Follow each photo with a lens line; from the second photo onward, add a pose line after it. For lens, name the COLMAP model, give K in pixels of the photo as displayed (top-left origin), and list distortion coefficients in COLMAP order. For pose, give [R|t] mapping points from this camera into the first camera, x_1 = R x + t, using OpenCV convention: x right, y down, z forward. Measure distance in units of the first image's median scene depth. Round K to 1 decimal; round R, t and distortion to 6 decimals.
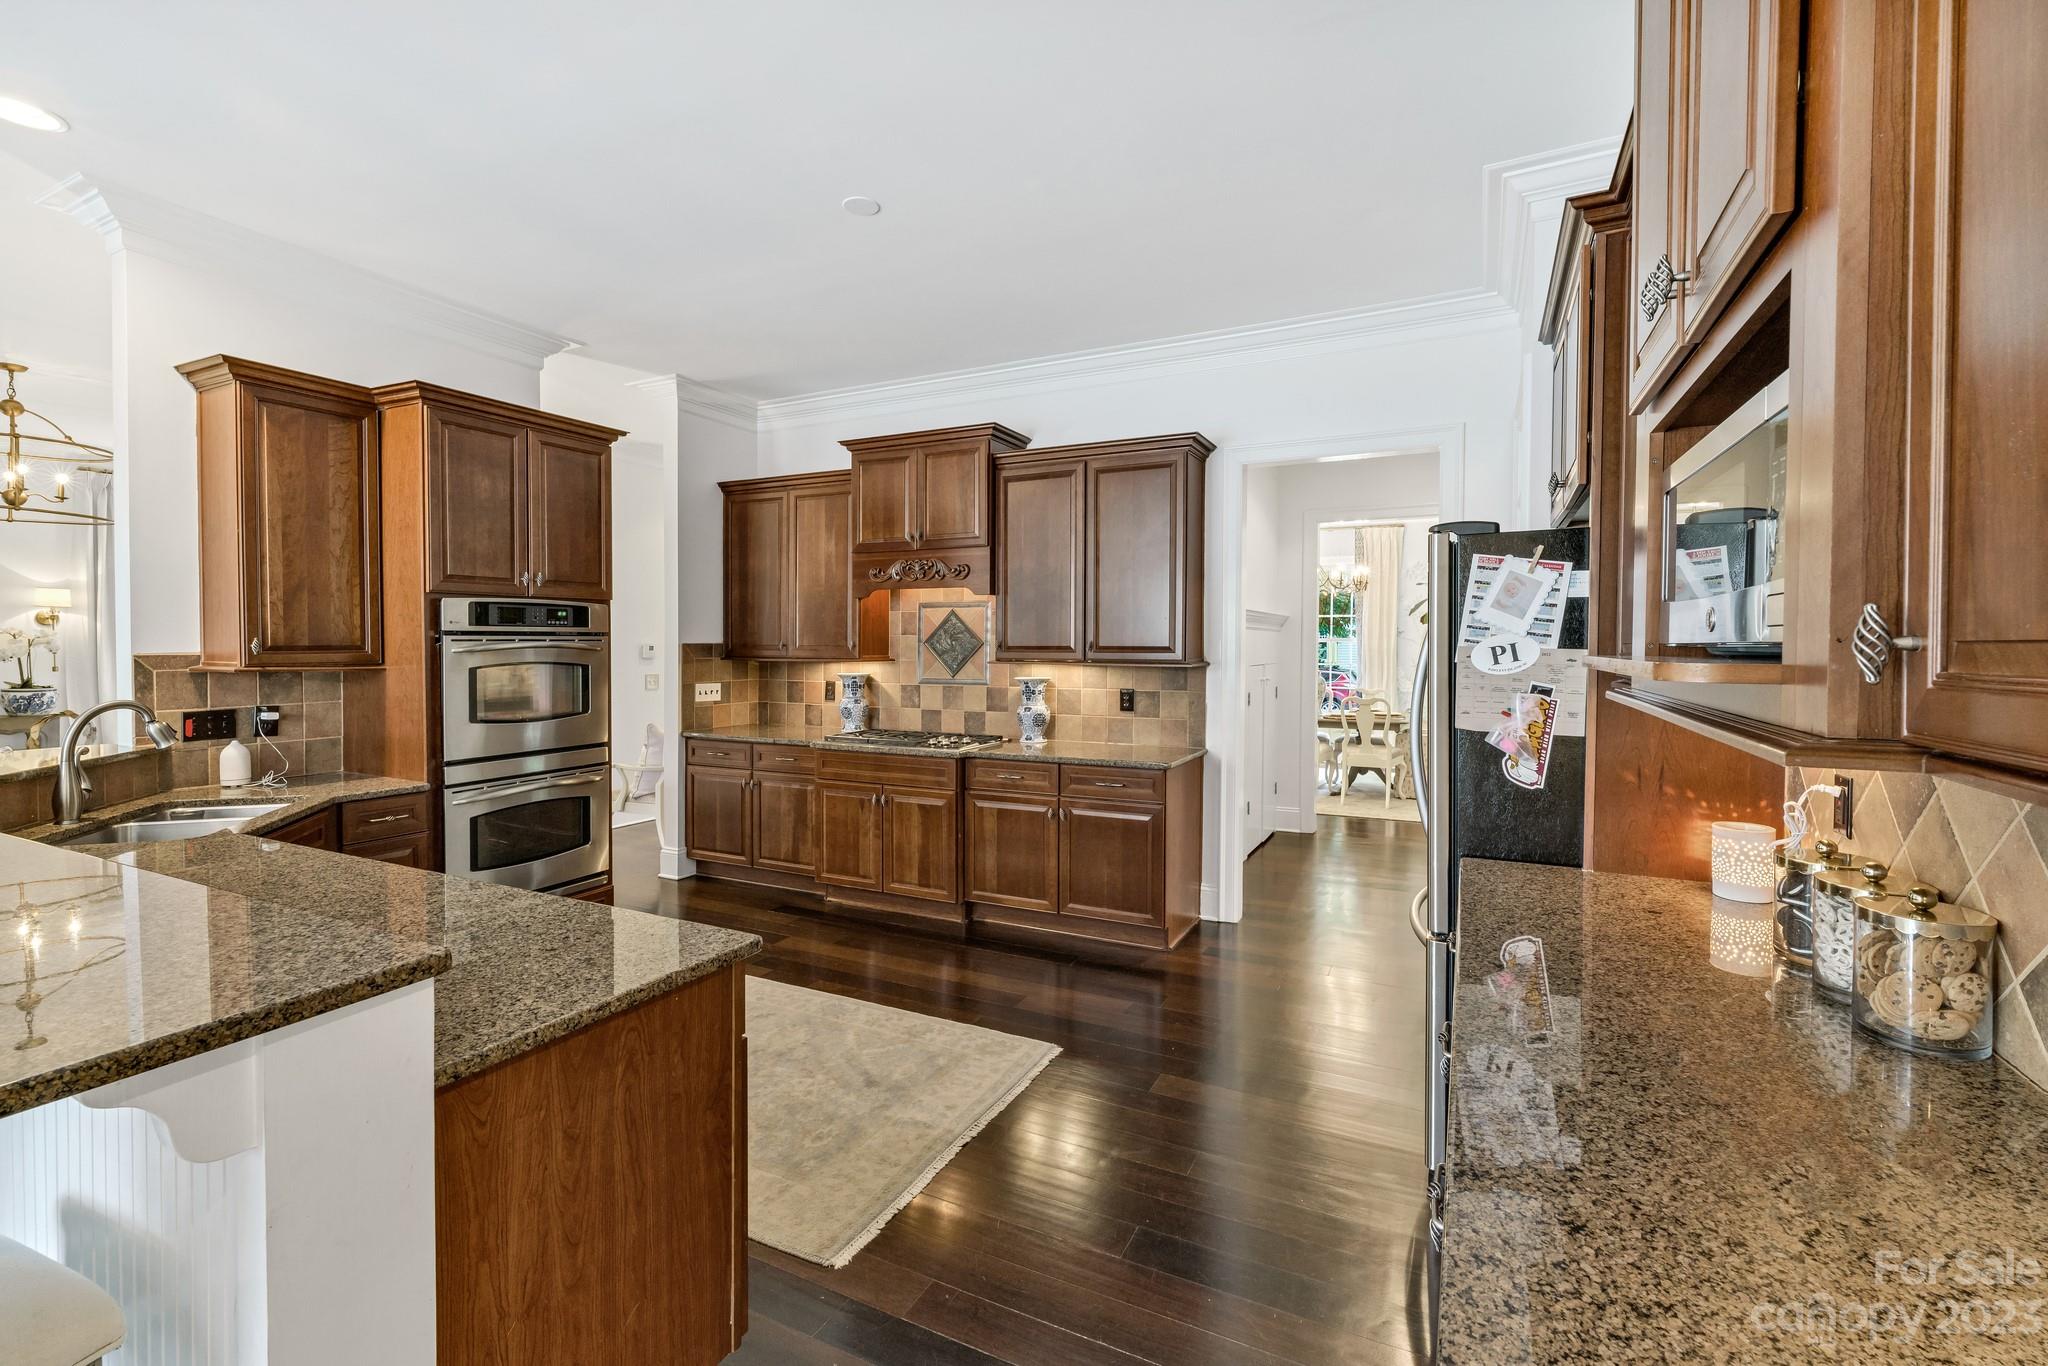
lens RADIAL K [[868.0, 0, 1033.3], [0, 868.0, 666.2], [0, 0, 1]] dist [0.013601, -0.001827]
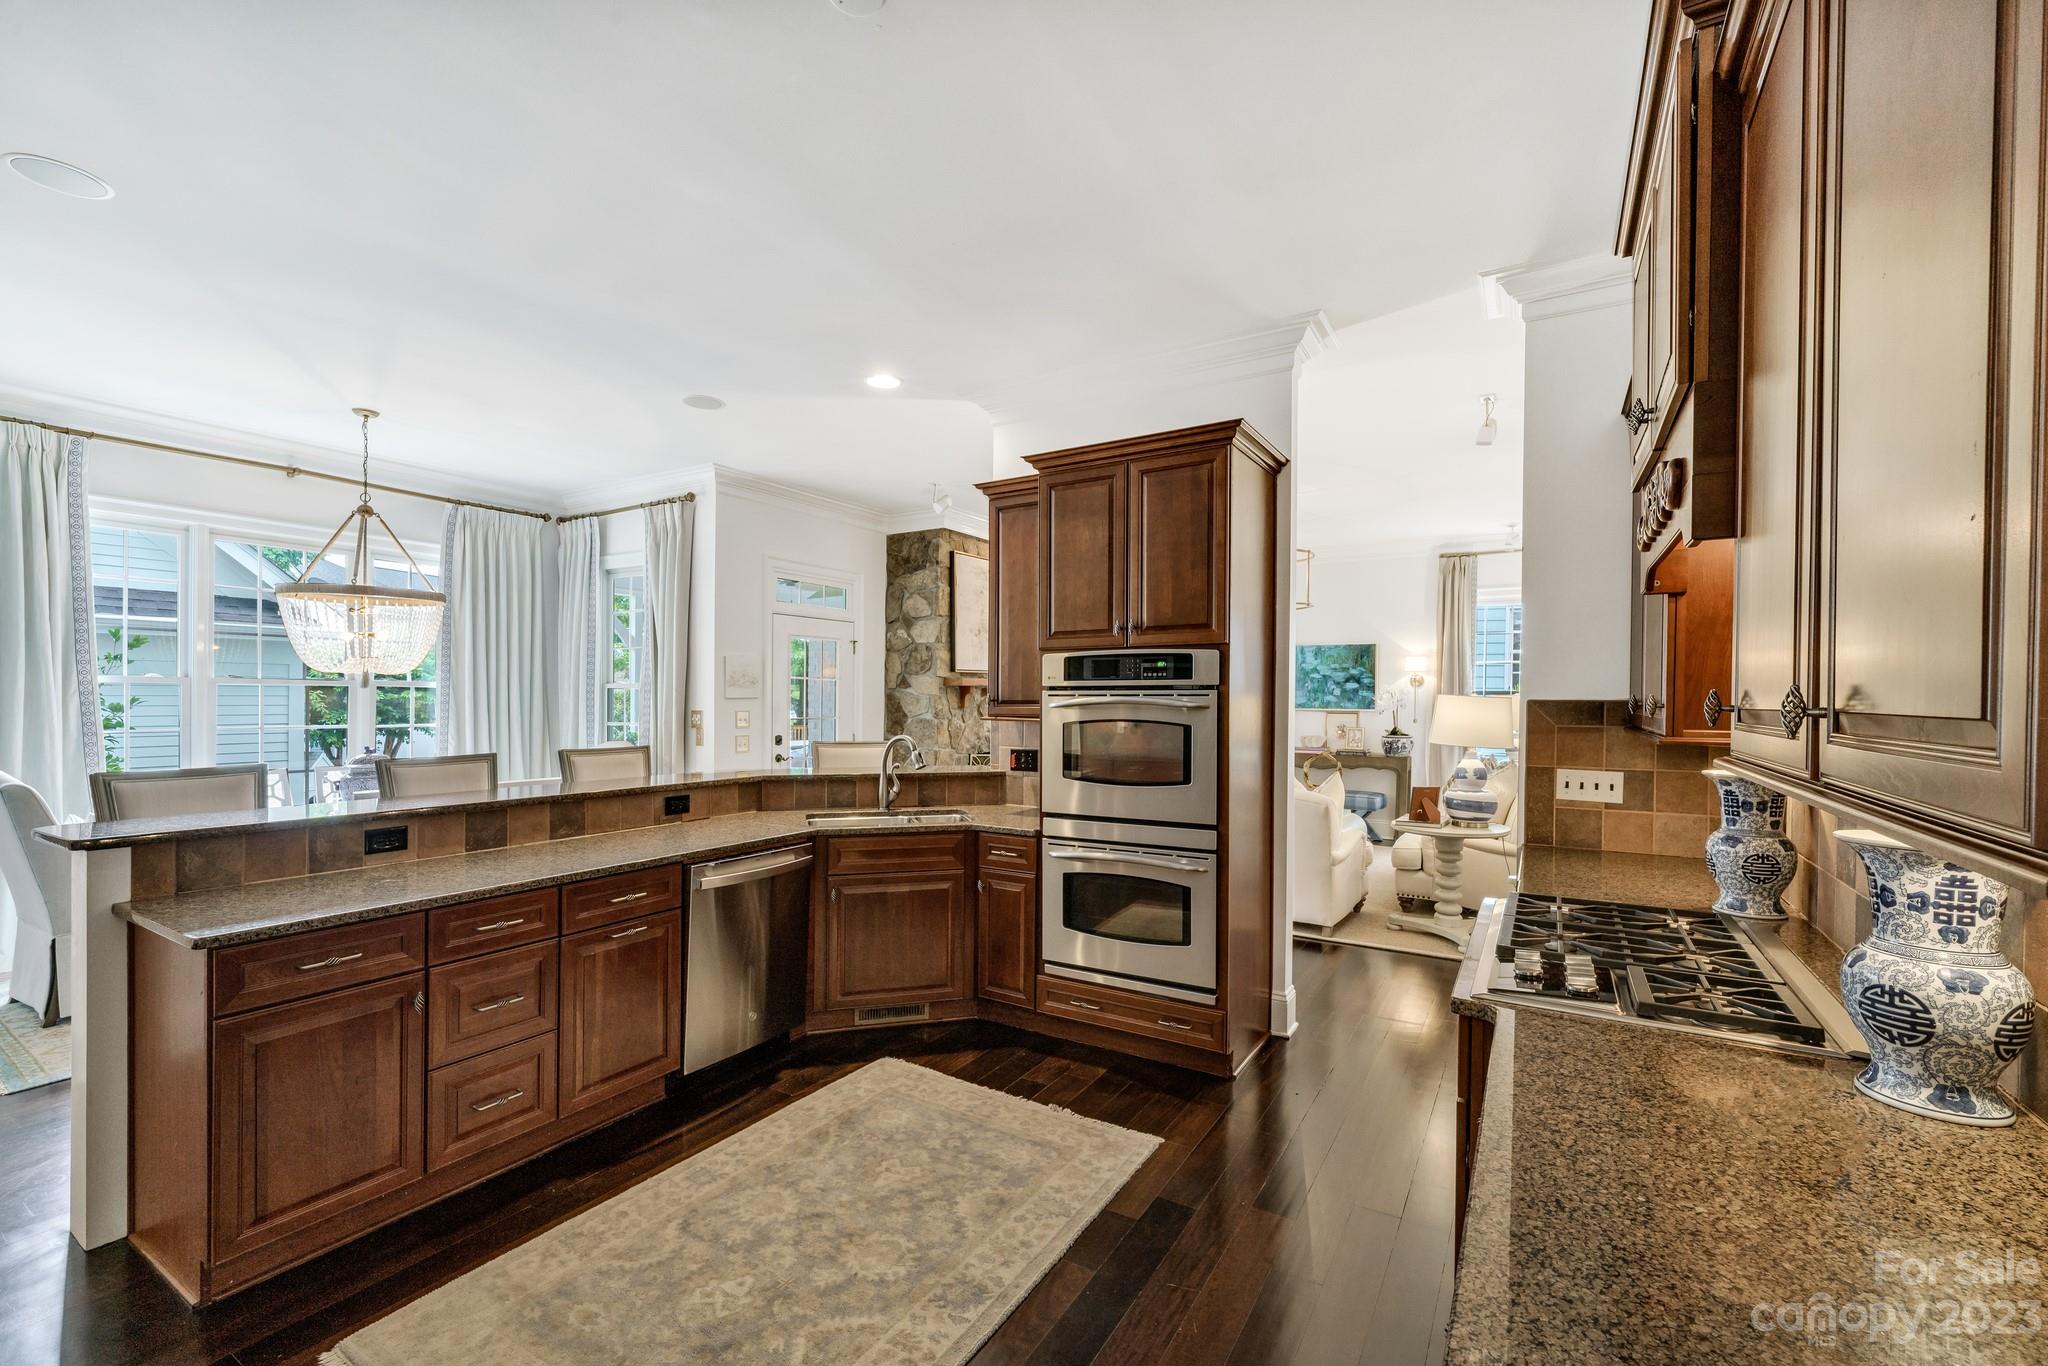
lens RADIAL K [[868.0, 0, 1011.9], [0, 868.0, 694.4], [0, 0, 1]] dist [0.013601, -0.001827]
pose [[-0.086973, -0.004439, -0.996201, 0.334603], [-0.029271, 0.999570, -0.001899, -0.025893], [0.995781, 0.028994, -0.087066, 0.979806]]
